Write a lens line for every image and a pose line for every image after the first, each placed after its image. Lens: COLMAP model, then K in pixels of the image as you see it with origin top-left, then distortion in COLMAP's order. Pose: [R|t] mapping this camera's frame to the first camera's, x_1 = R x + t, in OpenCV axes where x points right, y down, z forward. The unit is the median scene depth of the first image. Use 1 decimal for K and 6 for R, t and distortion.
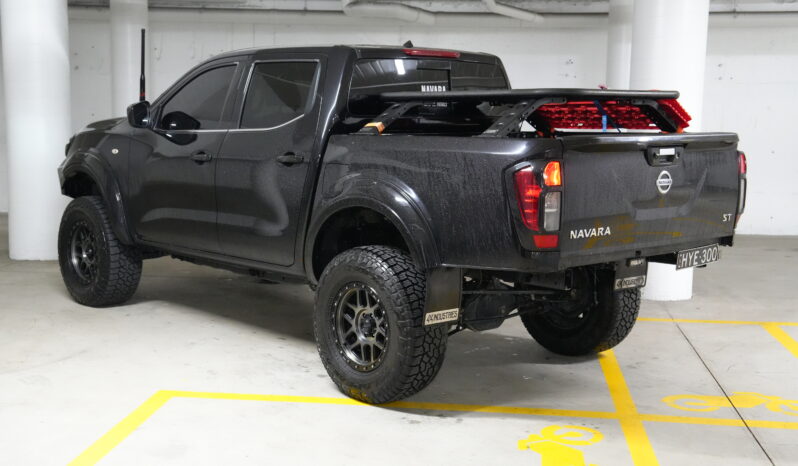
lens RADIAL K [[1046.1, 0, 399.0], [0, 1046.1, 233.0], [0, 0, 1]] dist [0.144888, -0.010271]
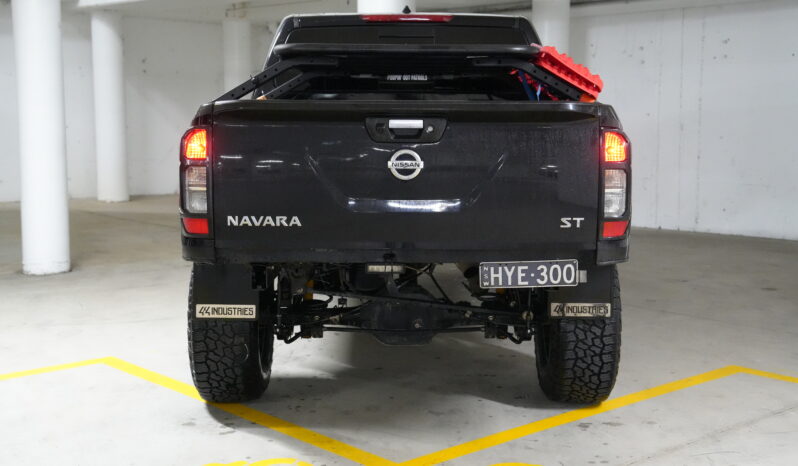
lens RADIAL K [[1046.1, 0, 399.0], [0, 1046.1, 233.0], [0, 0, 1]] dist [0.144888, -0.010271]
pose [[0.749973, 0.066754, -0.658091, 0.717915], [-0.075673, 0.997021, 0.014896, -0.009991], [0.657126, 0.038628, 0.752791, 0.423226]]
